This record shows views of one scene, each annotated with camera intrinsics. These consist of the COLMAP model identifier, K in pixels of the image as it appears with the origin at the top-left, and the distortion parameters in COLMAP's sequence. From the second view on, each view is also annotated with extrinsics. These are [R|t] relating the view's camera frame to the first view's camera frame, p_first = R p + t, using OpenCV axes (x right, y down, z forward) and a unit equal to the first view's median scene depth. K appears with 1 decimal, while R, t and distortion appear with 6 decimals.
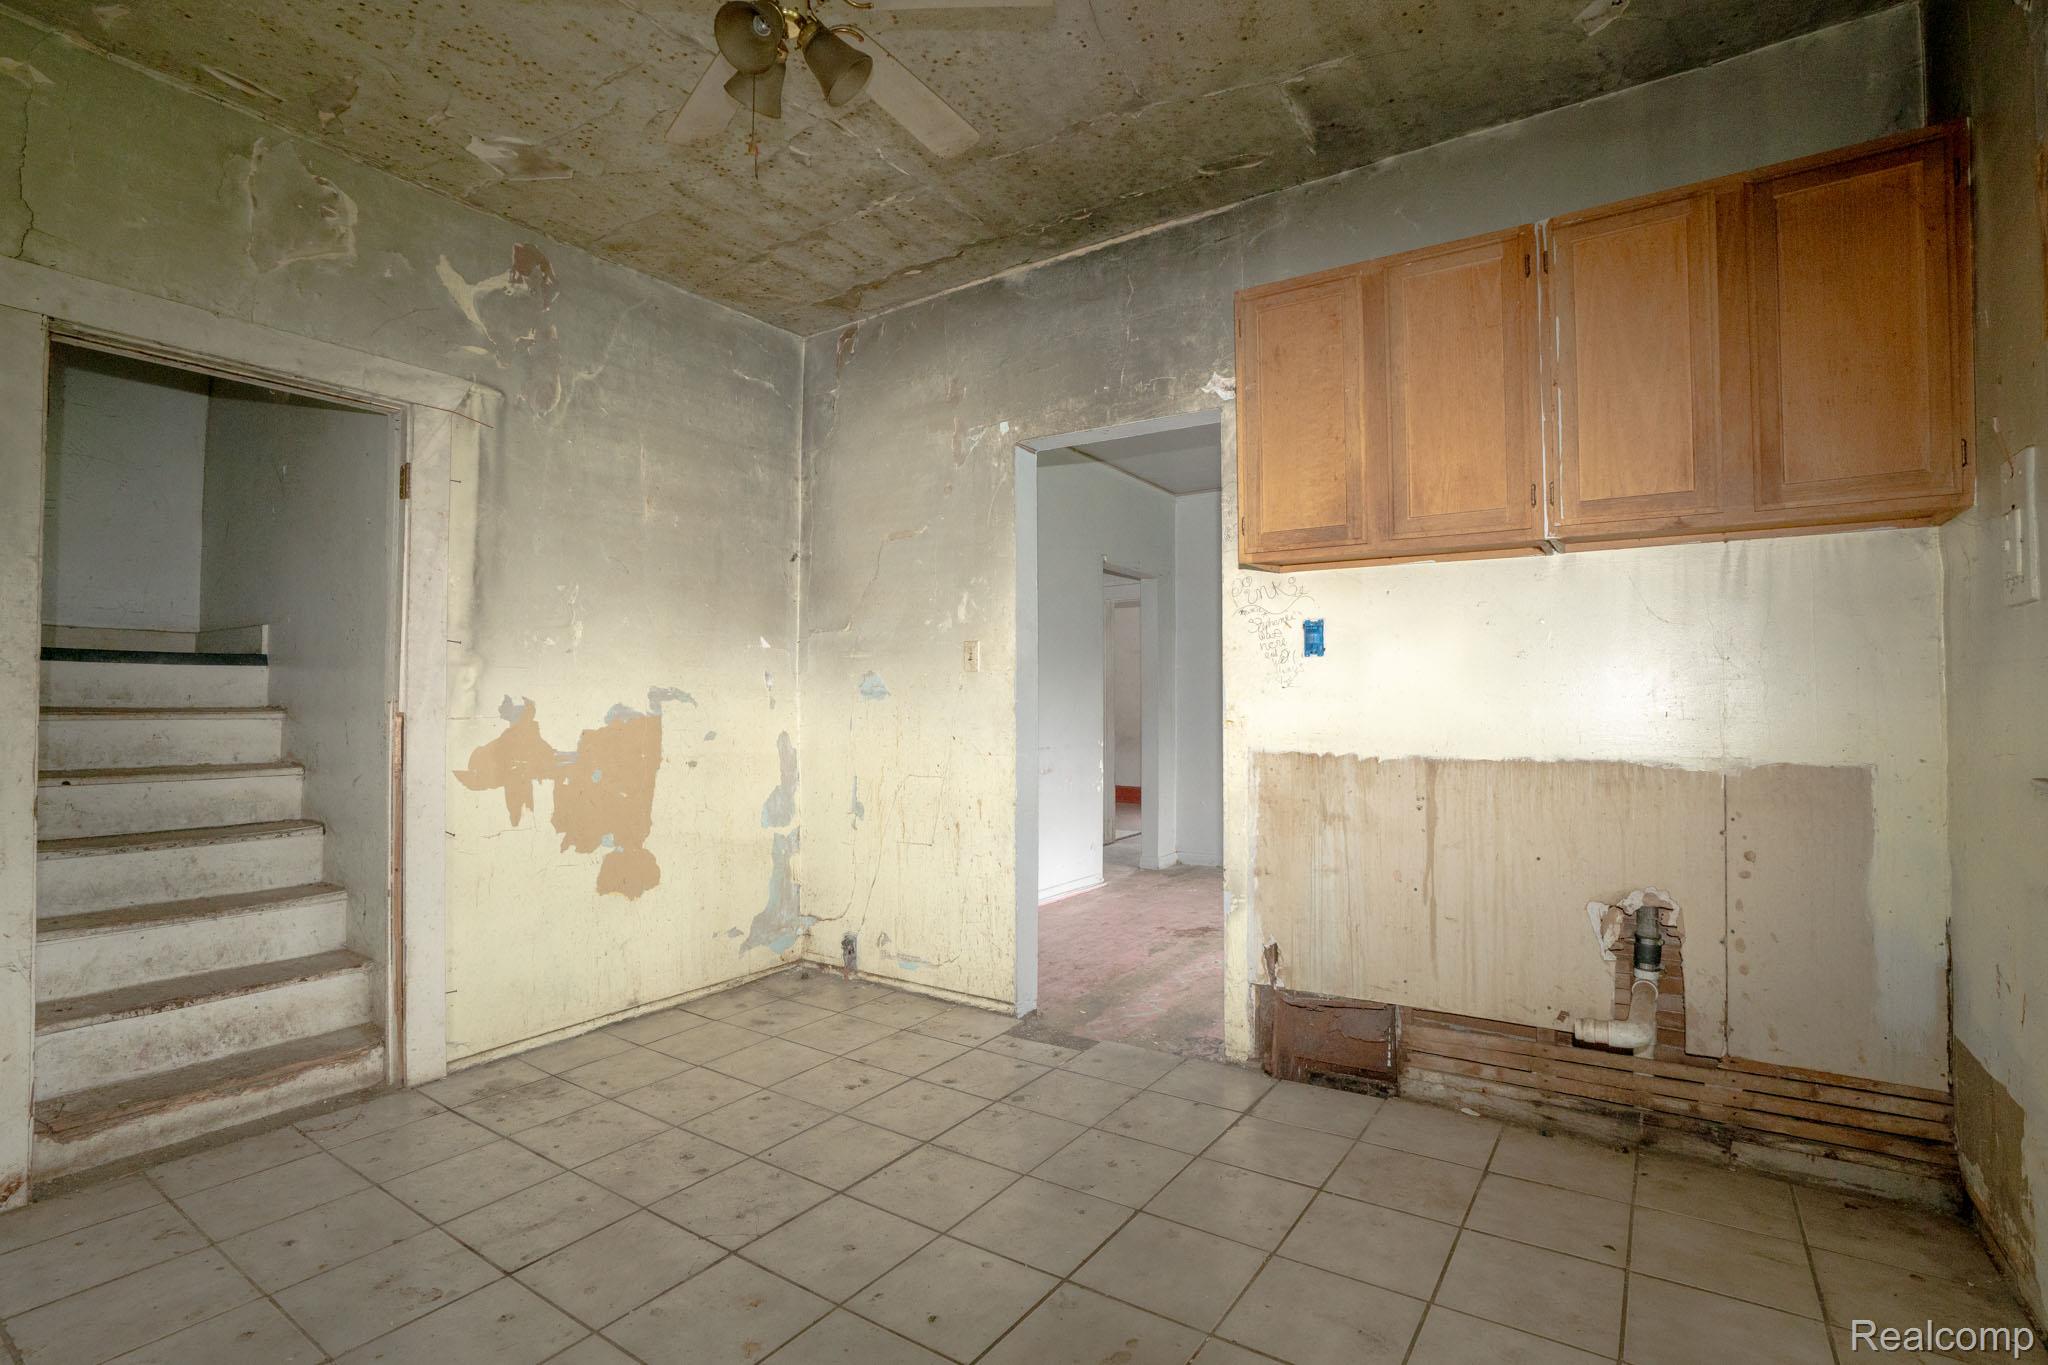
lens RADIAL K [[961.5, 0, 1024.0], [0, 961.5, 682.5], [0, 0, 1]] dist [-0.067726, 0.021421]
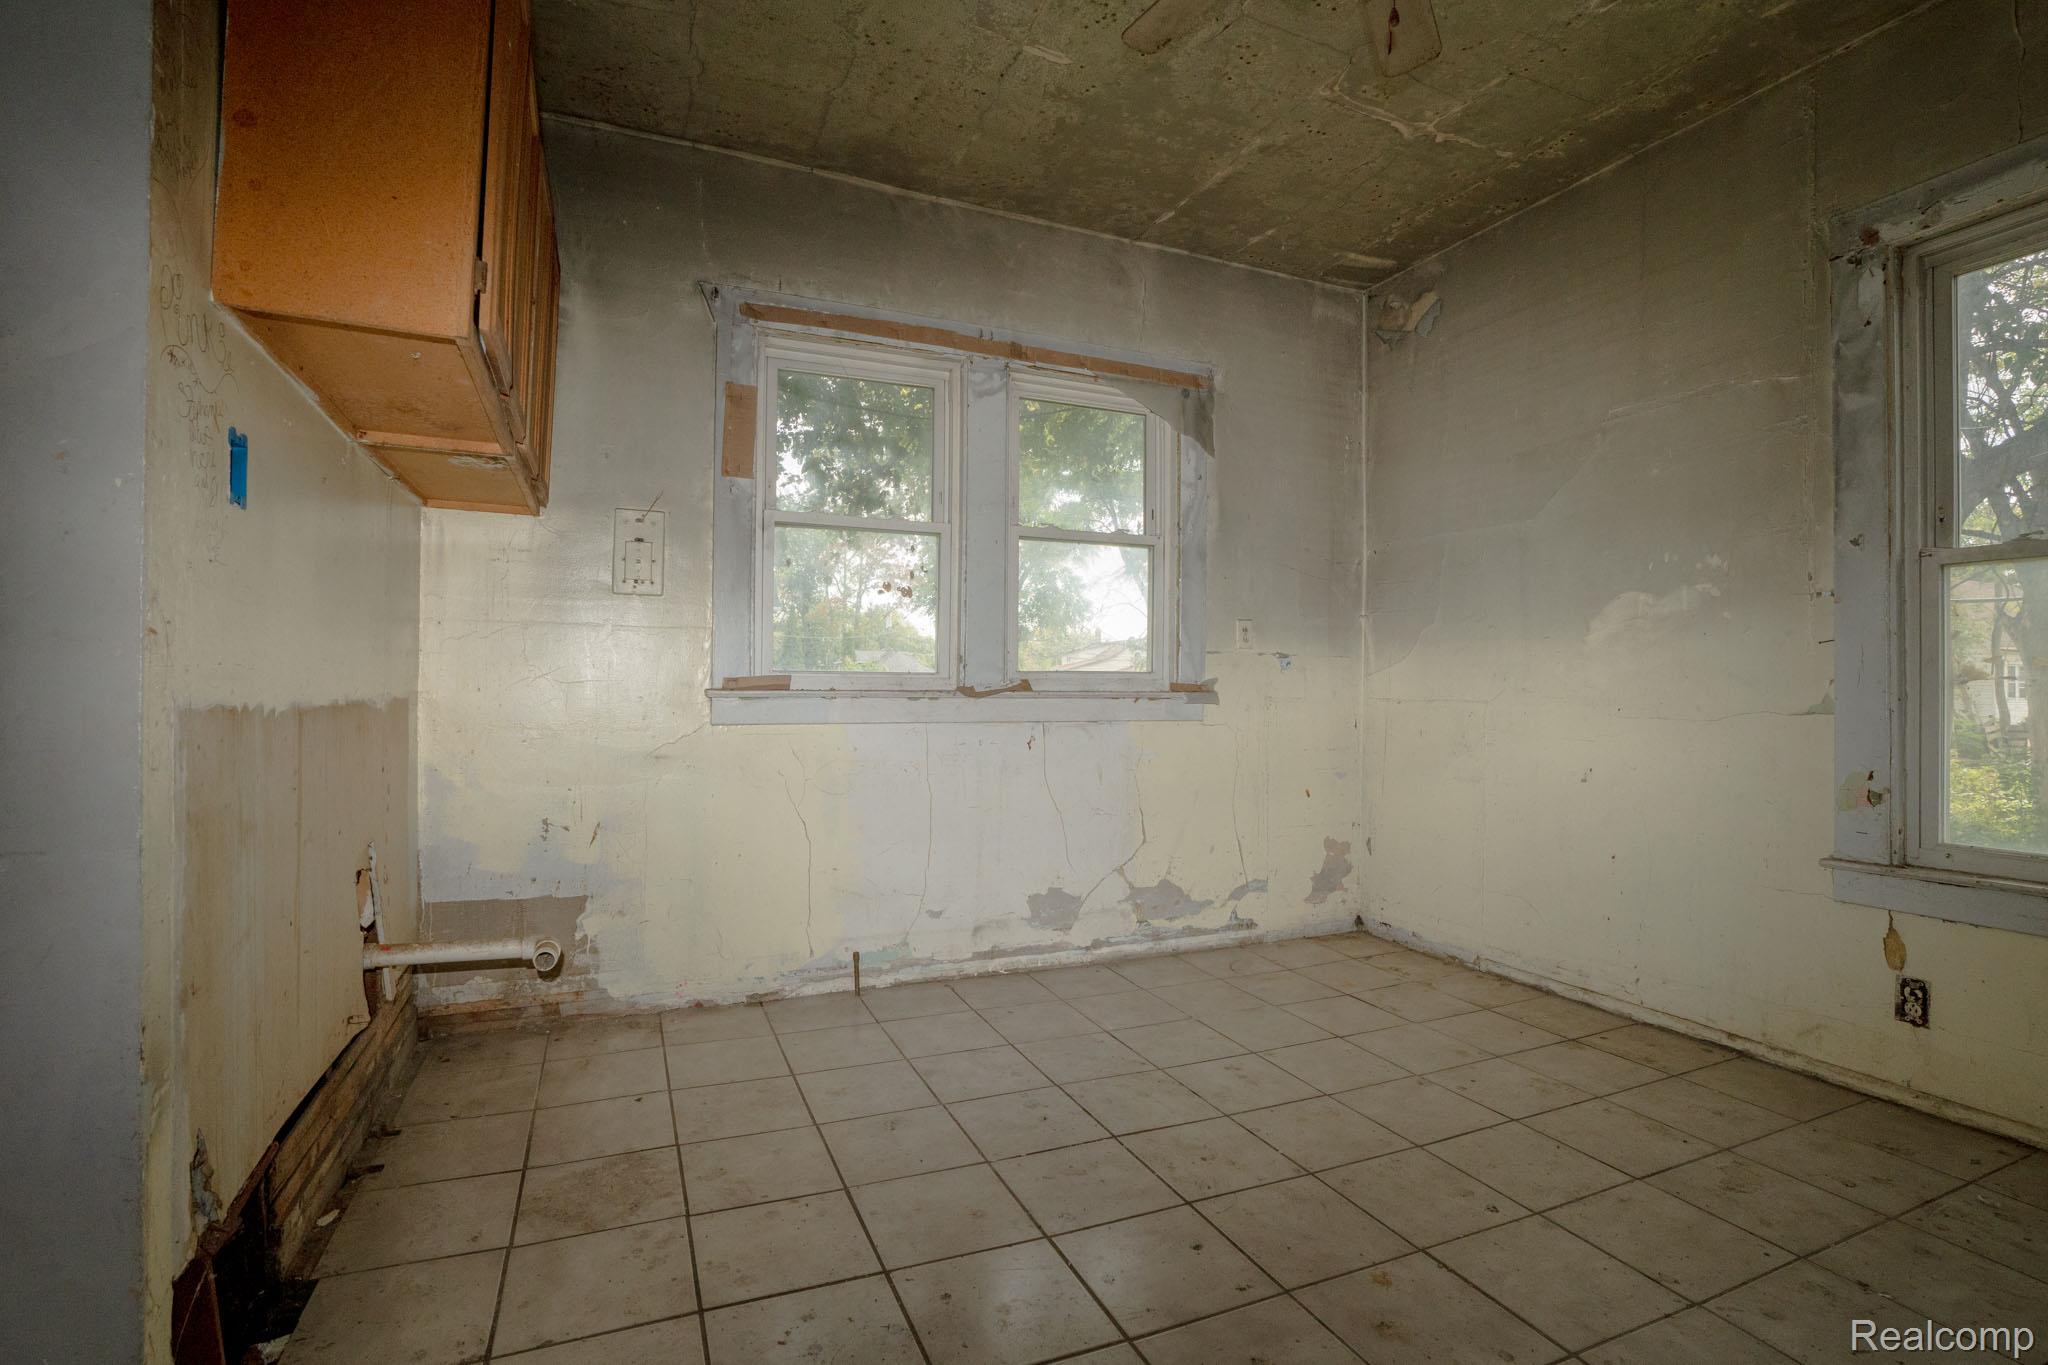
lens RADIAL K [[961.5, 0, 1024.0], [0, 961.5, 682.5], [0, 0, 1]] dist [-0.067726, 0.021421]
pose [[-0.842828, -0.005453, 0.538155, -0.433884], [-0.022681, 0.999420, -0.025395, 0.095273], [-0.537705, -0.033609, -0.842463, 1.780757]]
